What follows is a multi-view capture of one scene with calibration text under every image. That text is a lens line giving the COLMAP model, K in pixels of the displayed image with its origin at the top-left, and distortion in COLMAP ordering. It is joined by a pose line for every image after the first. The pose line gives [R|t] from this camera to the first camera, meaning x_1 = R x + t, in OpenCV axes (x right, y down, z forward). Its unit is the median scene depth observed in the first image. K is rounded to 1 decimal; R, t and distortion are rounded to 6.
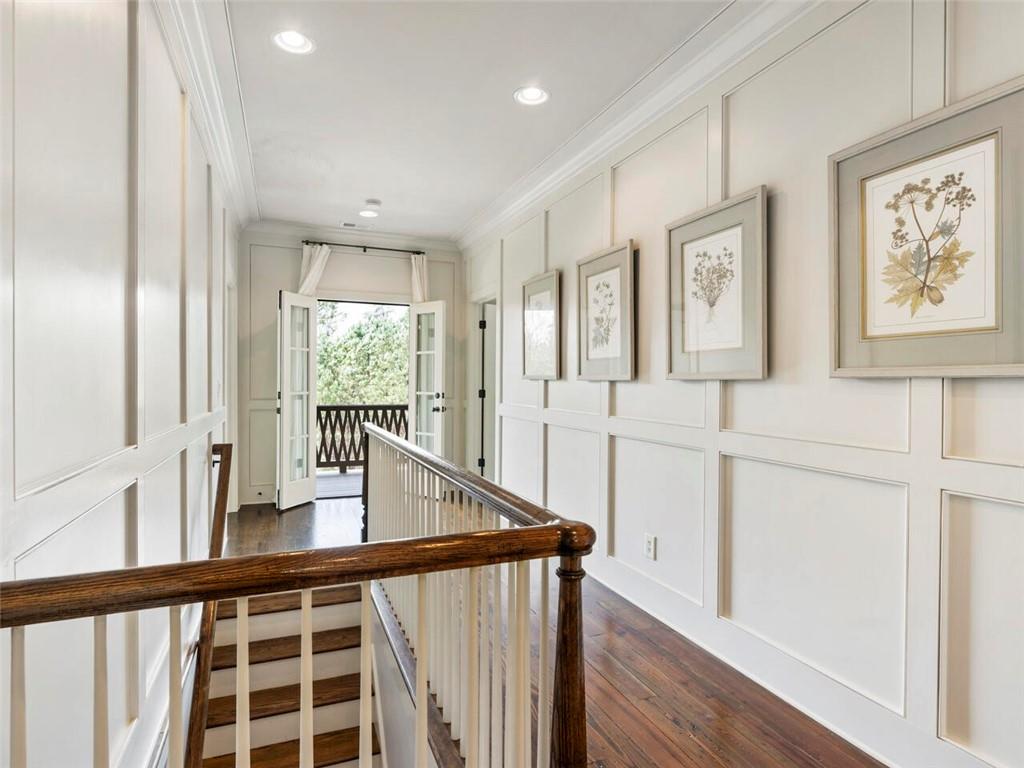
lens RADIAL K [[558.1, 0, 511.9], [0, 558.1, 388.5], [0, 0, 1]] dist [-0.001353, 0.001256]
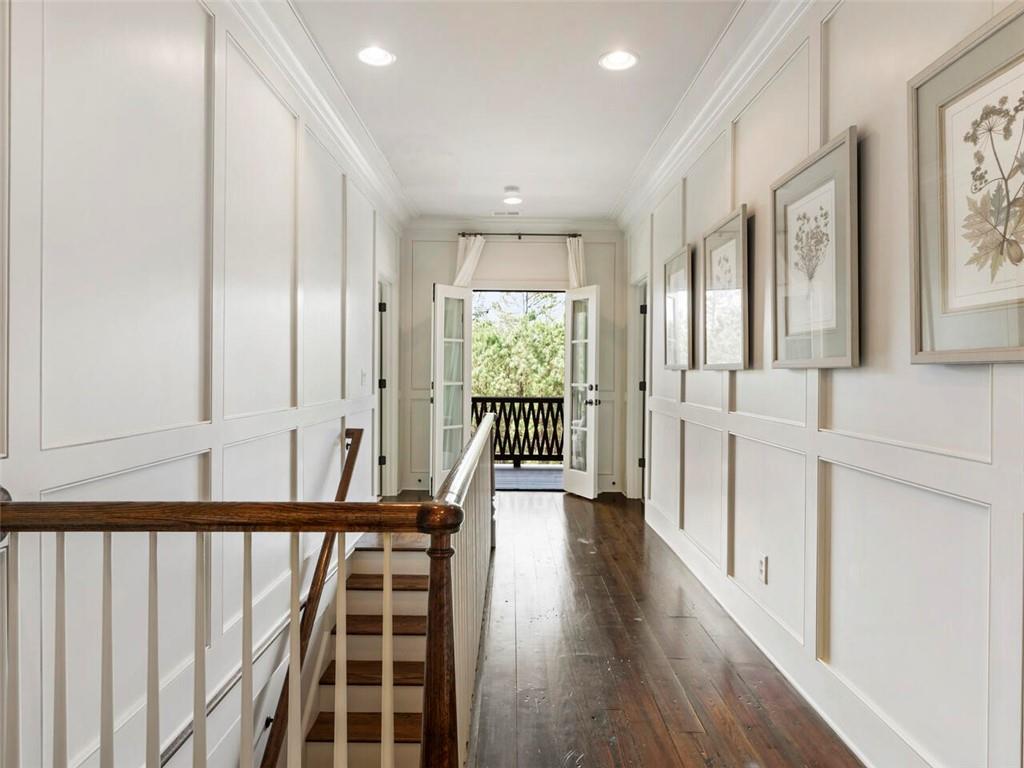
lens RADIAL K [[617.9, 0, 511.9], [0, 617.9, 375.0], [0, 0, 1]] dist [-0.000189, -0.000483]
pose [[0.928713, 0.003036, -0.370787, 0.241813], [-0.007245, 0.999924, -0.009961, 0.005591], [0.370728, 0.011937, 0.928665, -0.005725]]
